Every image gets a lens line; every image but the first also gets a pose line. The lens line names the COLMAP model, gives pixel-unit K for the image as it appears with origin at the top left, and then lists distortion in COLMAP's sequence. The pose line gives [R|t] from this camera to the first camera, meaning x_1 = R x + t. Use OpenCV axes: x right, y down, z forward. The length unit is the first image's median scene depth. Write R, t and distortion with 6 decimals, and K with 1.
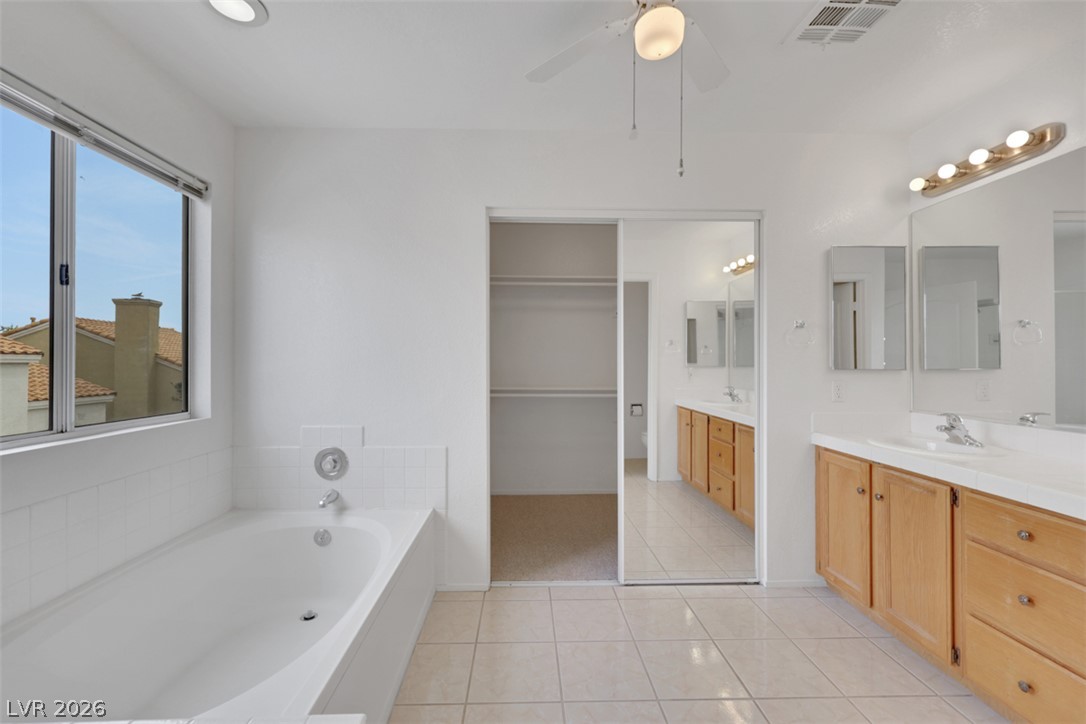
lens RADIAL K [[447.6, 0, 542.7], [0, 447.6, 360.4], [0, 0, 1]] dist [0.001213, 0.000129]
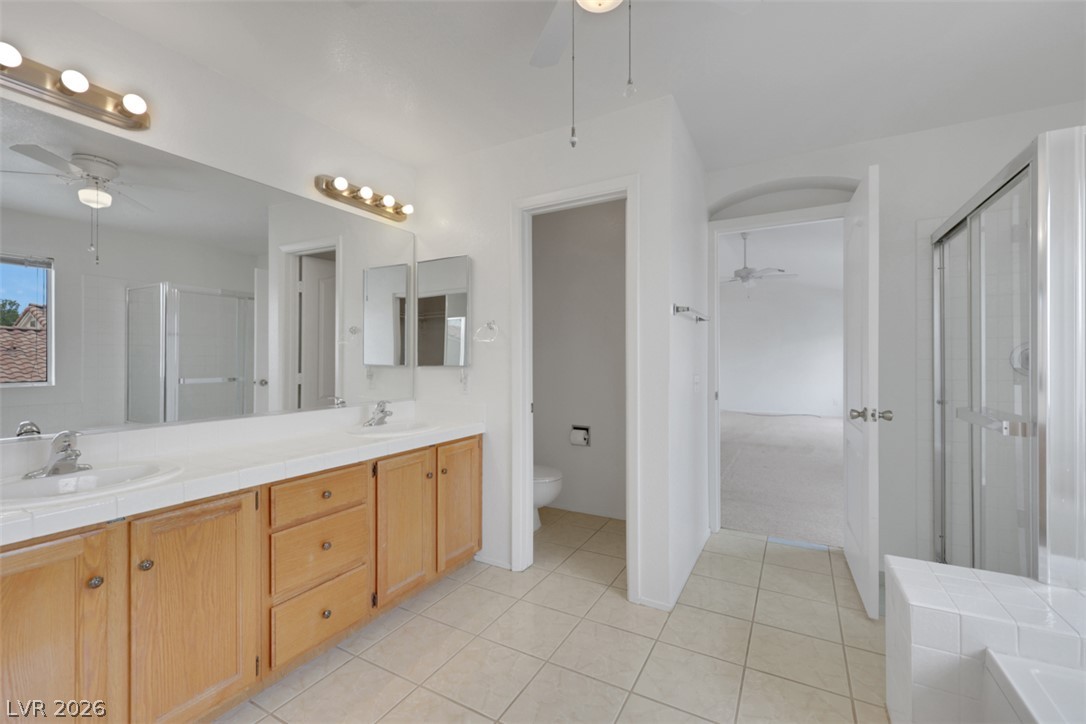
lens RADIAL K [[414.4, 0, 540.7], [0, 414.4, 359.3], [0, 0, 1]] dist [-0.000592, 0.000139]
pose [[-0.832426, -0.000959, 0.554135, -0.062685], [-0.006617, 0.999944, -0.008210, 0.010472], [-0.554096, -0.010501, -0.832387, 1.353357]]
